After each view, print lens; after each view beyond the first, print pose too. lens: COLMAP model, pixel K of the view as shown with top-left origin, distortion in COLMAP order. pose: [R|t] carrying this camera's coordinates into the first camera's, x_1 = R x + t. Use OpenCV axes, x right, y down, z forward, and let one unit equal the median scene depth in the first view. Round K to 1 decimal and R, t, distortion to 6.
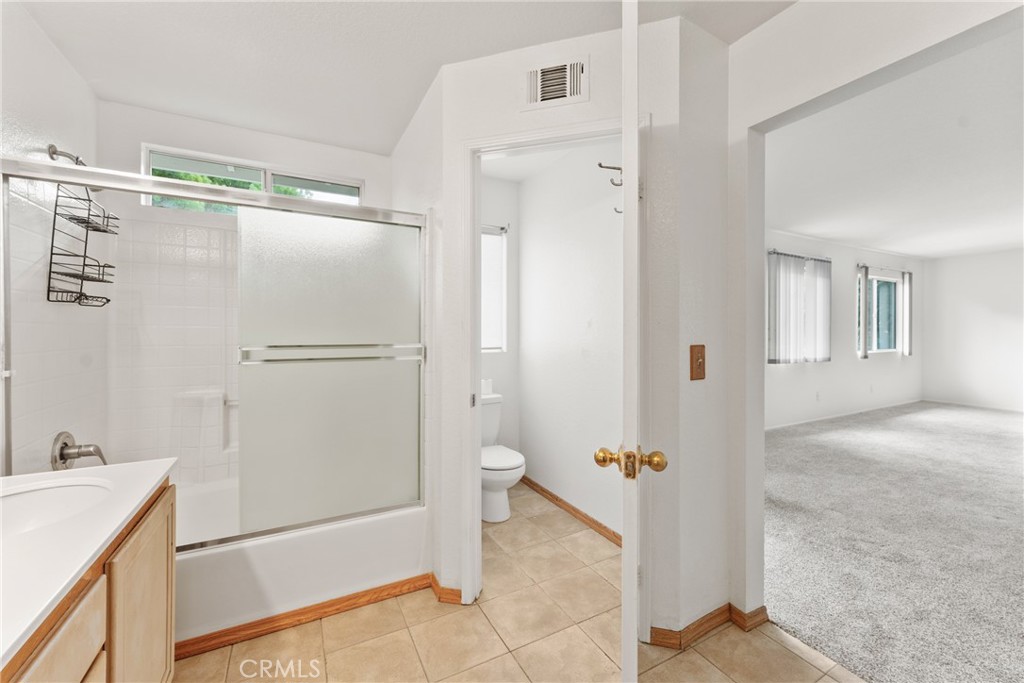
lens RADIAL K [[415.0, 0, 514.7], [0, 415.0, 333.9], [0, 0, 1]] dist [0.002269, -0.000081]
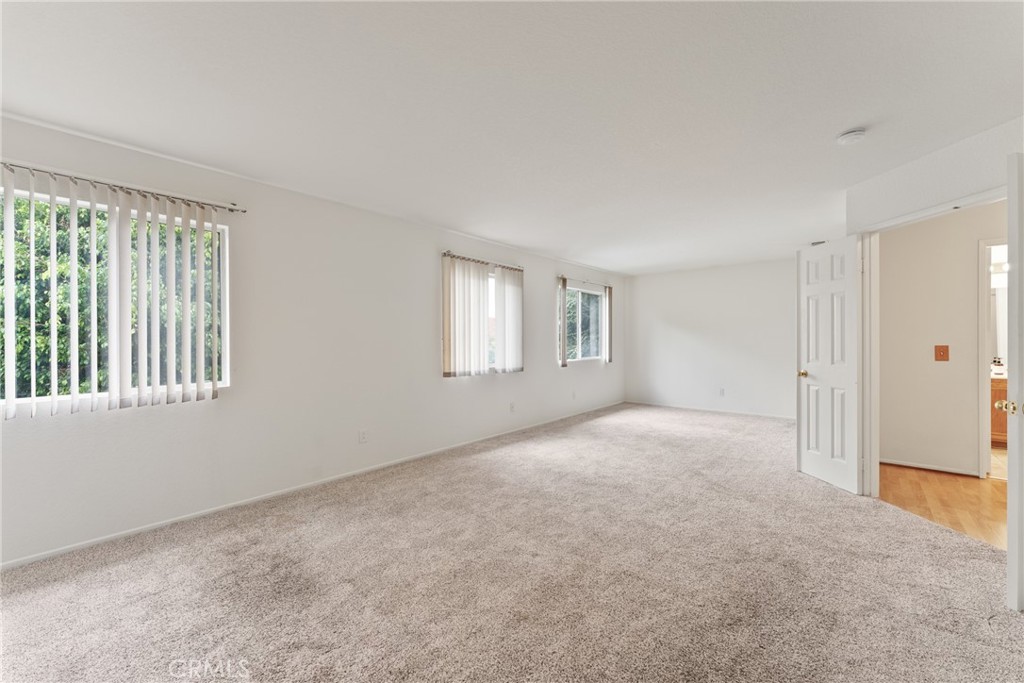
lens RADIAL K [[410.7, 0, 512.0], [0, 410.7, 341.5], [0, 0, 1]] dist [-0.001702, -0.000185]
pose [[0.931909, -0.004180, 0.362667, 0.401397], [0.005211, 0.999985, -0.001867, -0.003287], [-0.362654, 0.003629, 0.931917, 0.106273]]
